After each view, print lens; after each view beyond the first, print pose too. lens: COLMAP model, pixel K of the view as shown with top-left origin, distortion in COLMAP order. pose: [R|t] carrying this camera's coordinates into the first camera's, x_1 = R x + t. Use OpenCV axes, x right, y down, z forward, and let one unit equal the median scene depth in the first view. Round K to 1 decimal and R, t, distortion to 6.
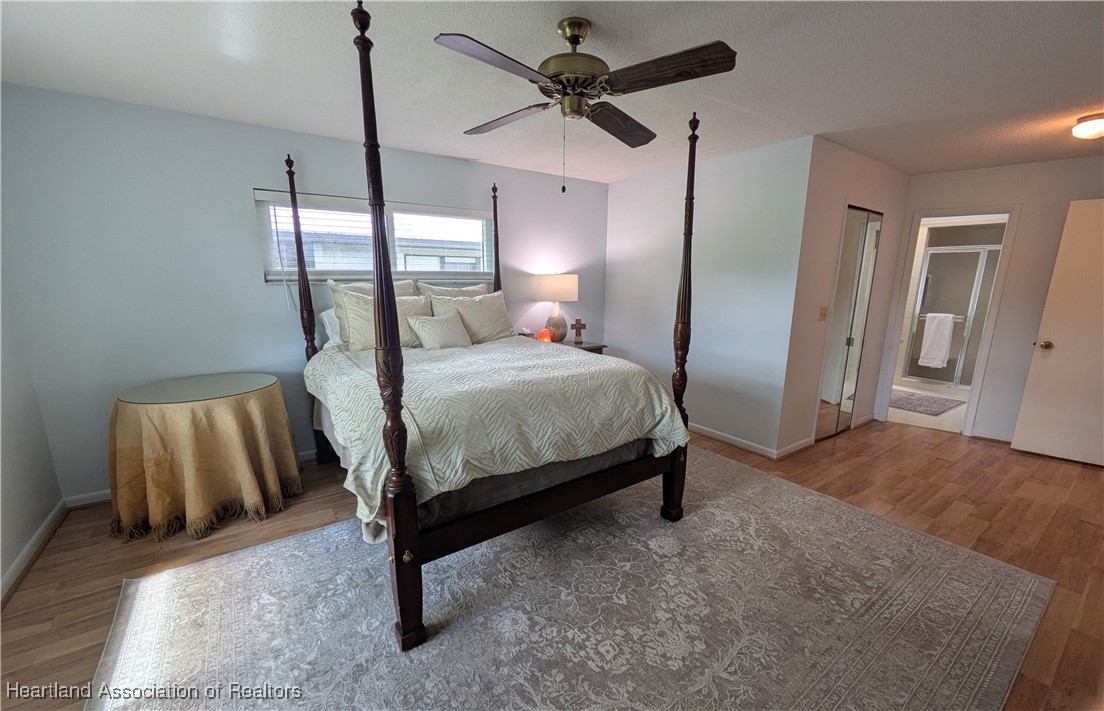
lens RADIAL K [[444.0, 0, 552.8], [0, 444.0, 372.9], [0, 0, 1]] dist [0.000550, 0.000192]
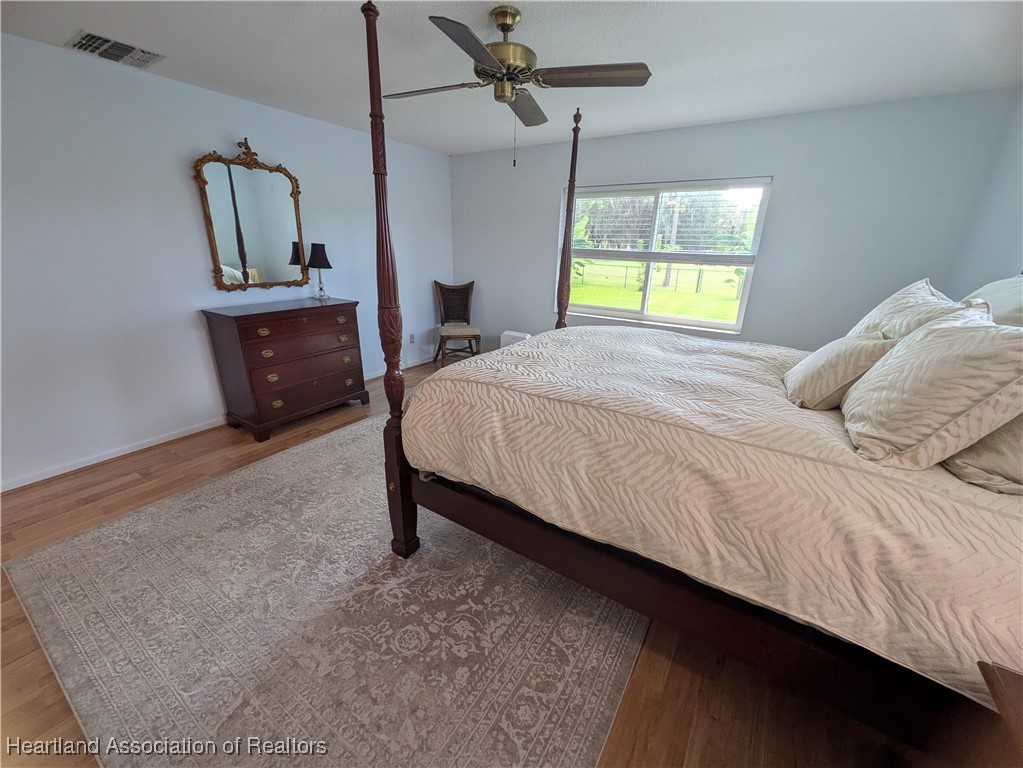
lens RADIAL K [[403.8, 0, 511.5], [0, 403.8, 384.0], [0, 0, 1]] dist [-0.001464, 0.000591]
pose [[-0.929842, 0.098163, -0.354624, 0.388505], [-0.100859, 0.858853, 0.502195, -0.386226], [0.353867, 0.502729, -0.788696, 1.769807]]
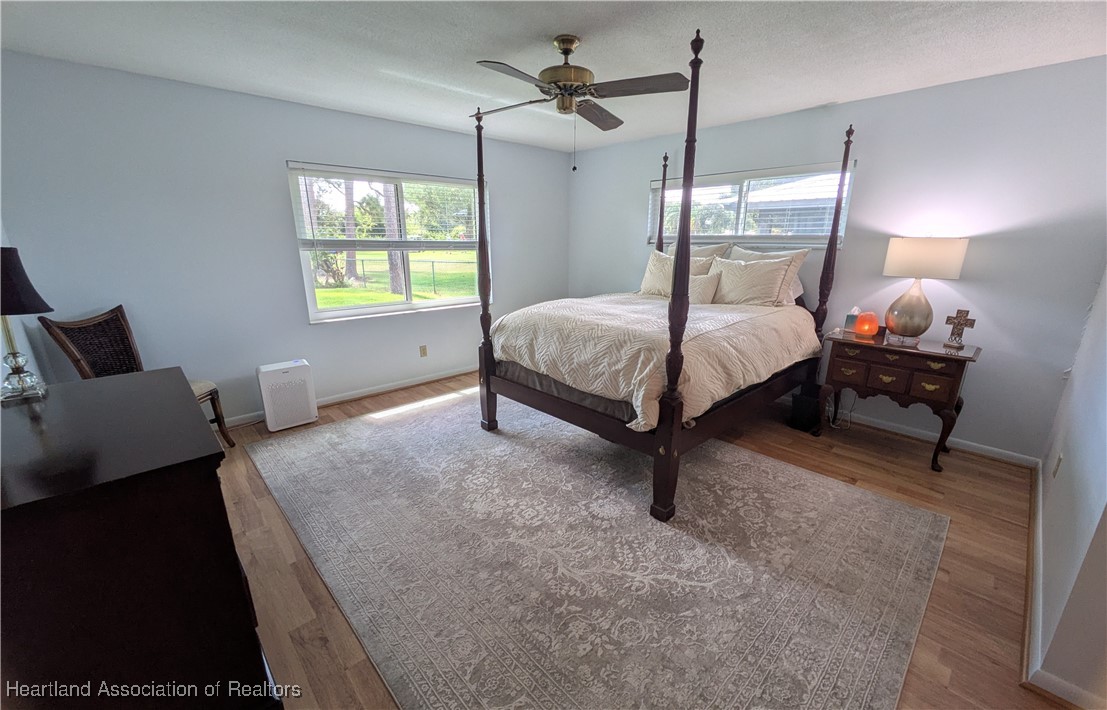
lens RADIAL K [[442.2, 0, 565.9], [0, 442.2, 364.0], [0, 0, 1]] dist [-0.008062, -0.000092]
pose [[0.150083, 0.268206, -0.951599, 1.182217], [-0.212842, 0.948697, 0.233819, -0.150346], [0.965491, 0.167448, 0.199469, 0.699116]]
